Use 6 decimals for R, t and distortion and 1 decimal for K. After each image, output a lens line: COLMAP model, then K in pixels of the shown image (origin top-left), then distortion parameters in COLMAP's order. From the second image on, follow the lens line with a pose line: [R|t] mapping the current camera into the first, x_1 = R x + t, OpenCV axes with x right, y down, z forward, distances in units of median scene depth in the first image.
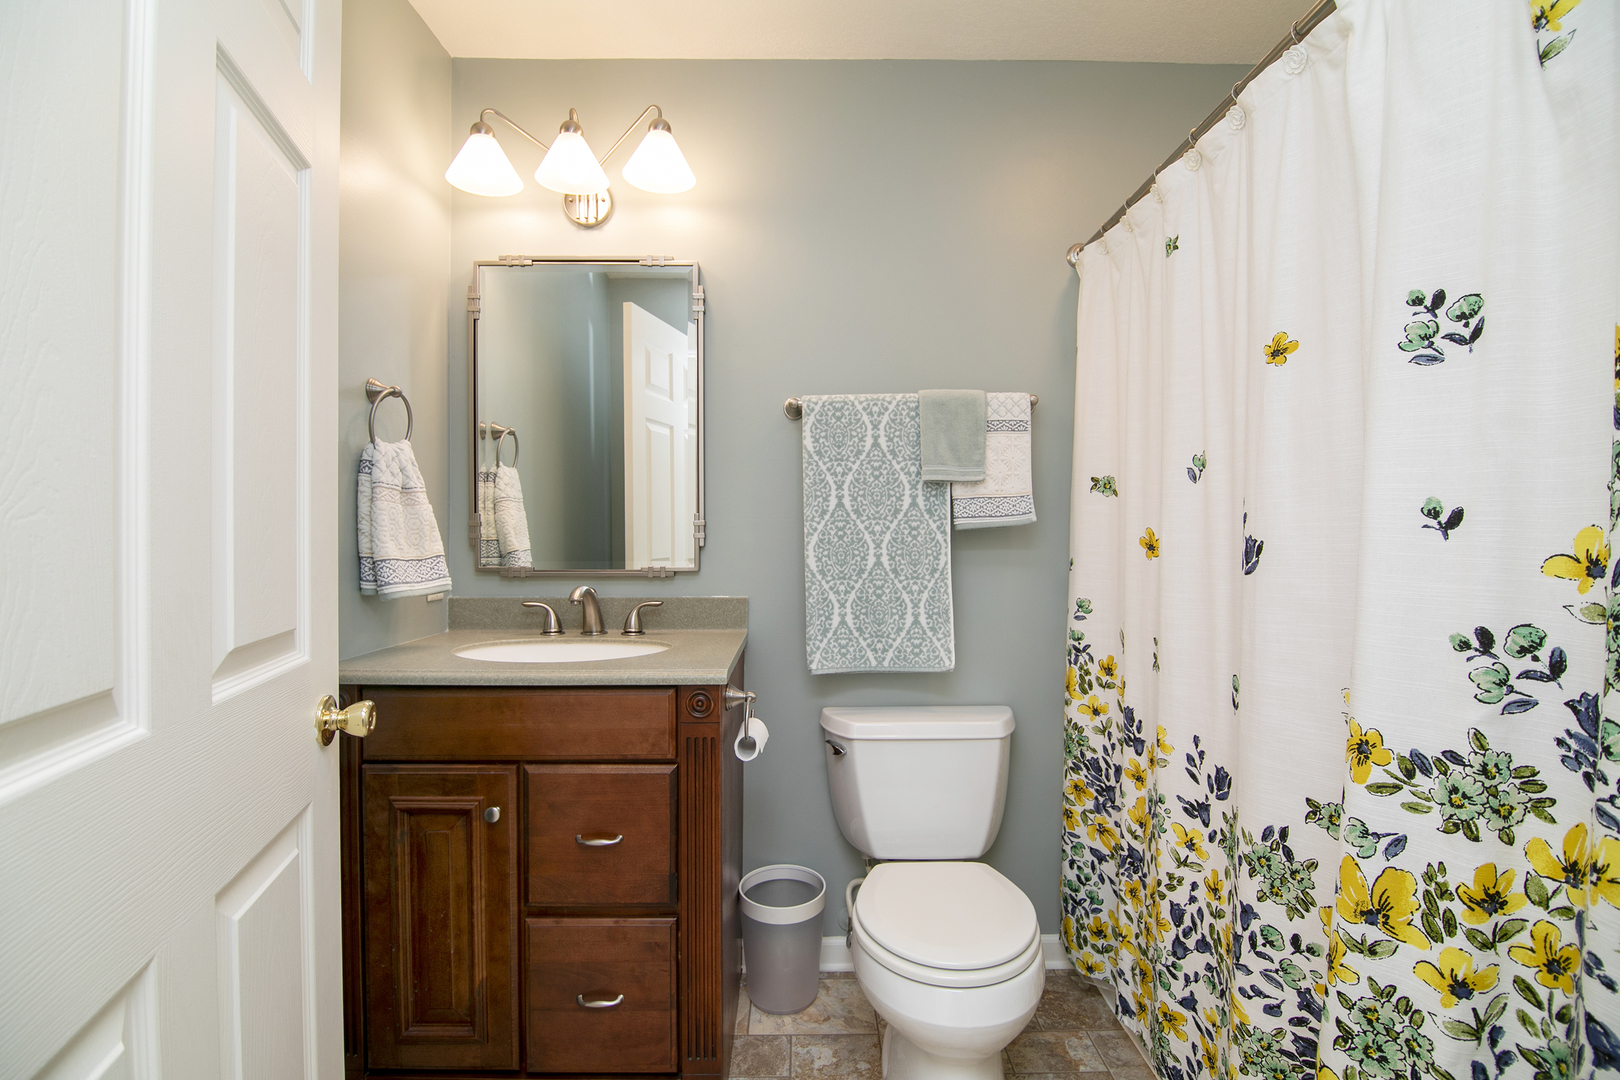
lens RADIAL K [[729.7, 0, 811.2], [0, 729.7, 544.7], [0, 0, 1]] dist [-0.006755, -0.007022]
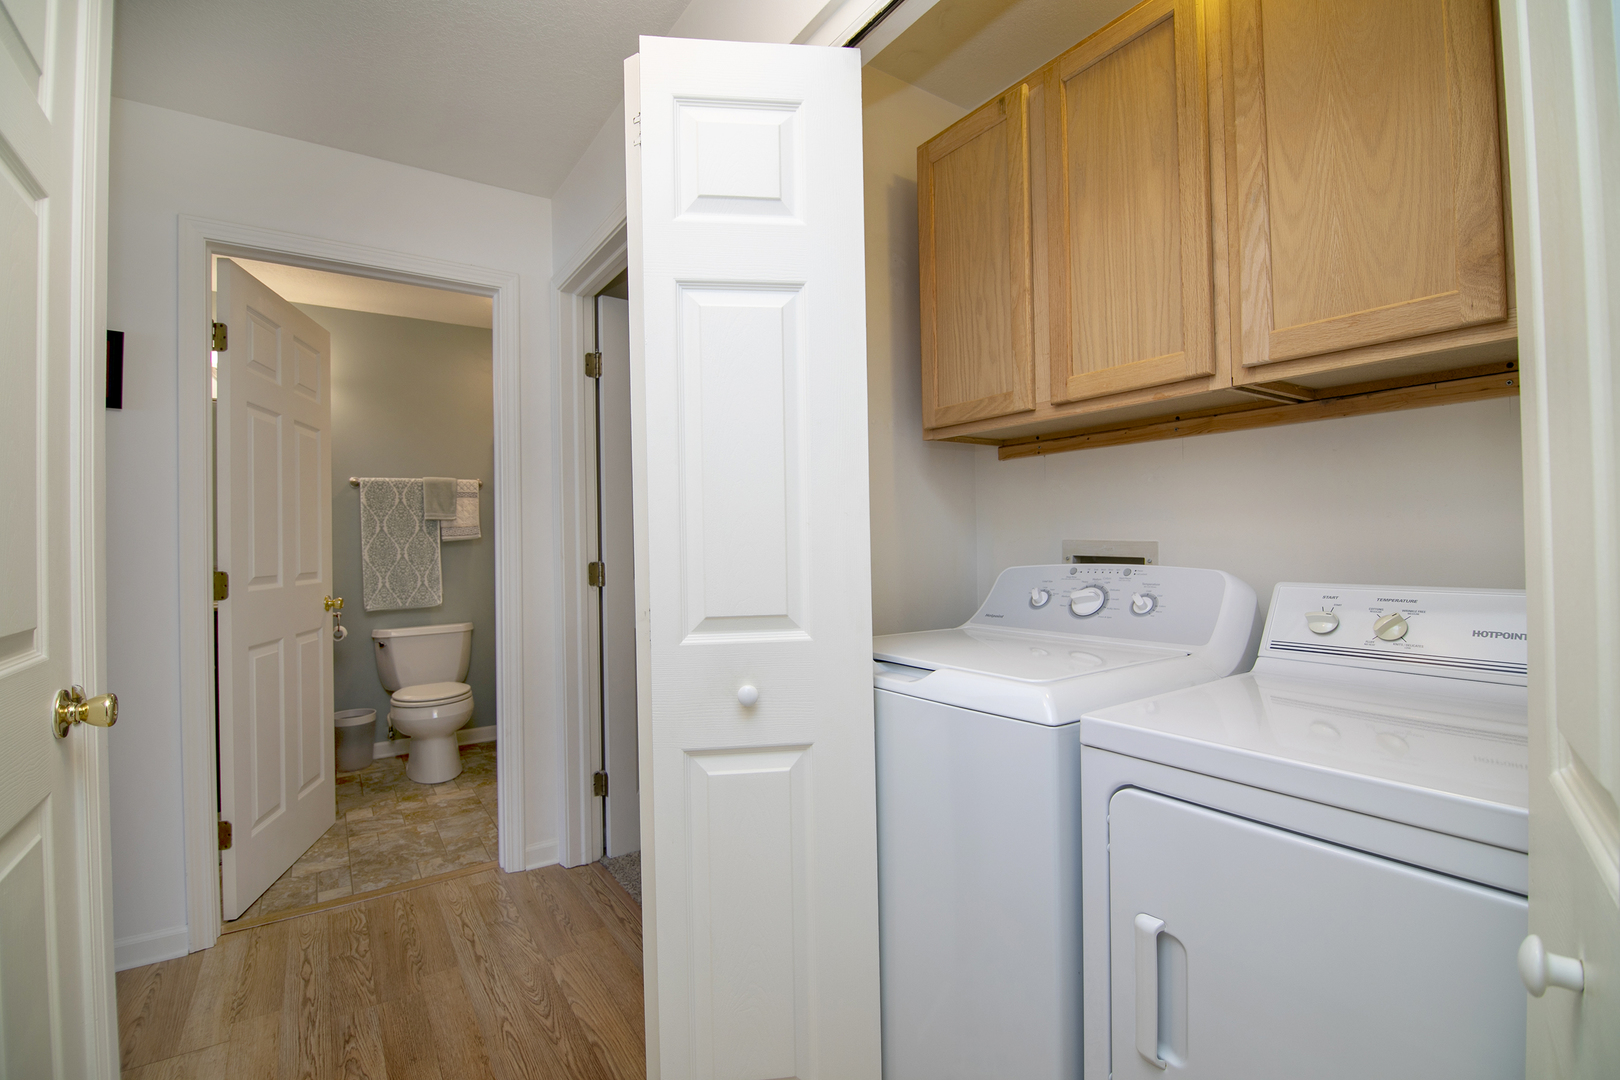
lens RADIAL K [[729.7, 0, 814.8], [0, 729.7, 535.0], [0, 0, 1]] dist [-0.006755, -0.007022]
pose [[0.821829, -0.007859, 0.569681, -0.129349], [0.014559, 0.999868, -0.007209, -0.007676], [-0.569549, 0.014218, 0.821835, -1.443442]]
